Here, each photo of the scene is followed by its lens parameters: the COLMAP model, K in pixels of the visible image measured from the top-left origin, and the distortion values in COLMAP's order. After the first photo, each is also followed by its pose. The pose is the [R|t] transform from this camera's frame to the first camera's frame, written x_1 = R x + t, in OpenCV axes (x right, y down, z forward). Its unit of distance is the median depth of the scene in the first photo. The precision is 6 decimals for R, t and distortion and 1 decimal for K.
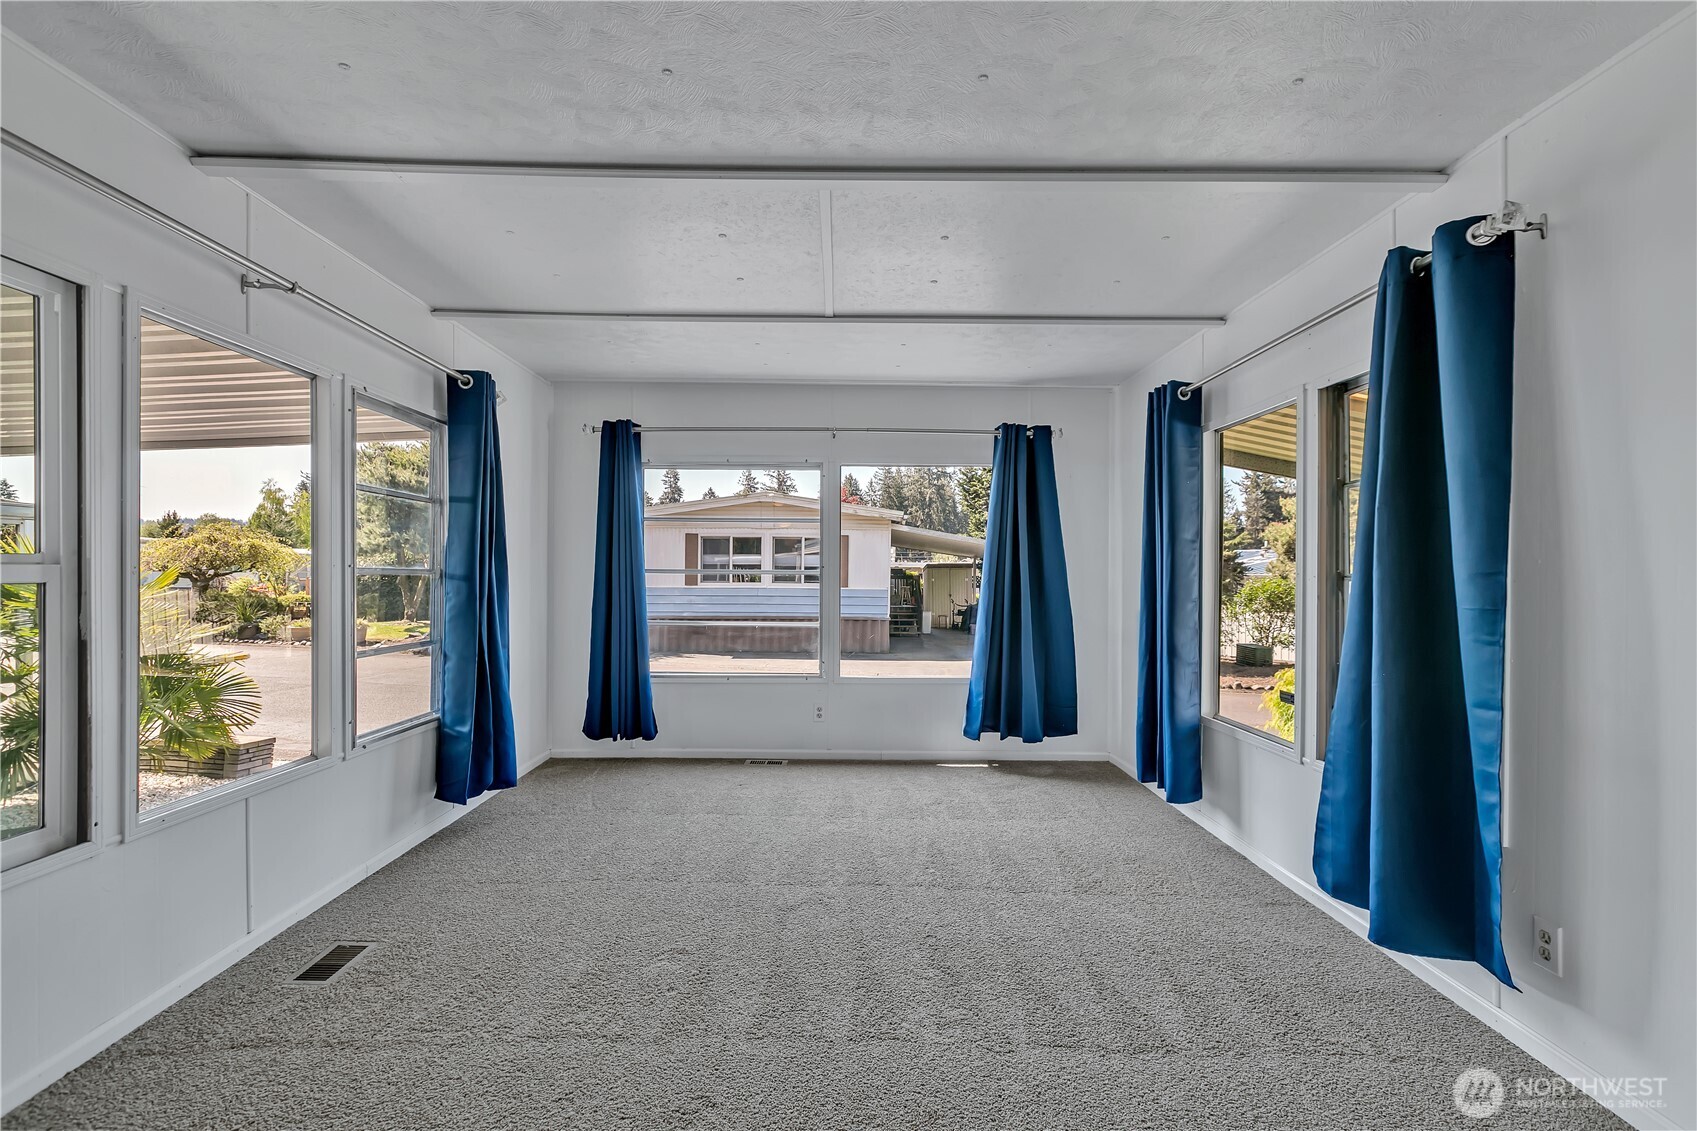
lens RADIAL K [[769.9, 0, 845.9], [0, 769.9, 573.2], [0, 0, 1]] dist [0.000287, 0.000164]
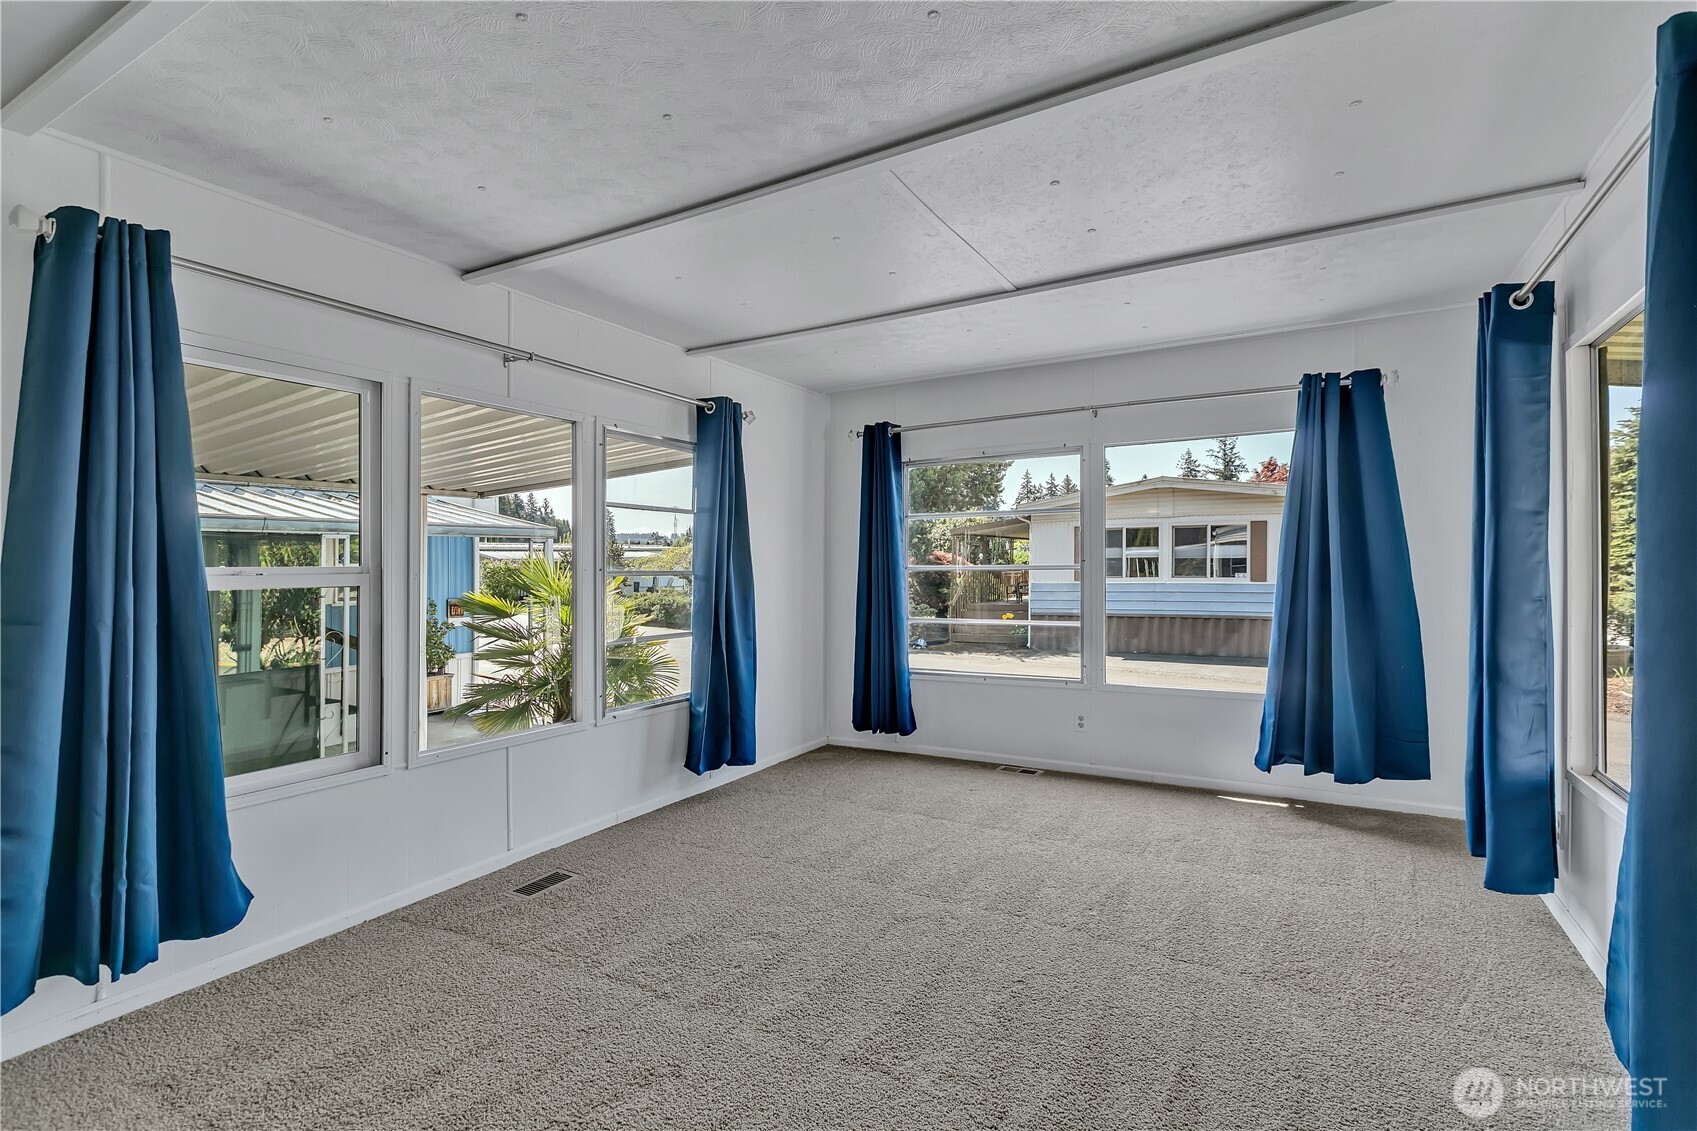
lens RADIAL K [[792.7, 0, 850.1], [0, 792.7, 560.0], [0, 0, 1]] dist [-0.000609, 0.000225]
pose [[0.862136, -0.022549, -0.506175, 0.266172], [0.017033, 0.999734, -0.015523, 0.001191], [0.506391, 0.004761, 0.862291, 0.078353]]
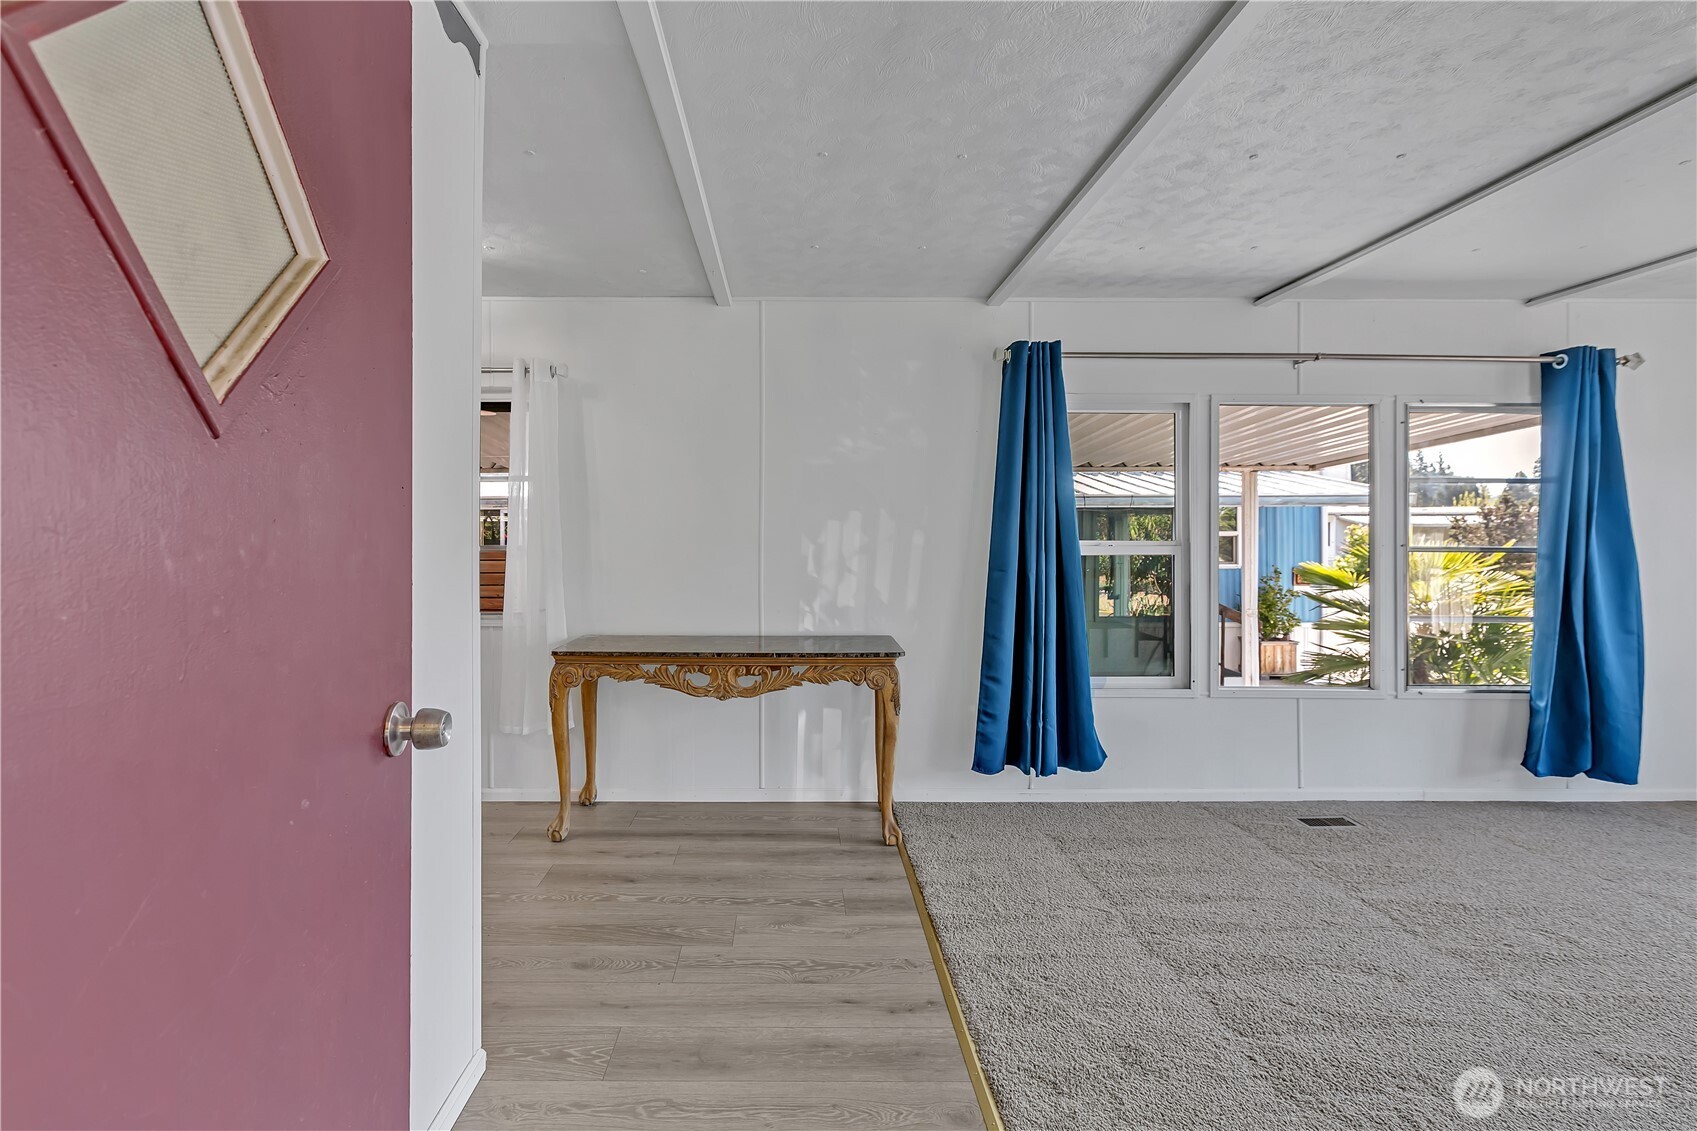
lens RADIAL K [[791.5, 0, 796.8], [0, 791.5, 517.2], [0, 0, 1]] dist [-0.000442, -0.000248]
pose [[-0.009187, -0.033370, -0.999401, 0.508573], [-0.004602, 0.999434, -0.033329, -0.006296], [0.999947, 0.004293, -0.009335, 0.012894]]
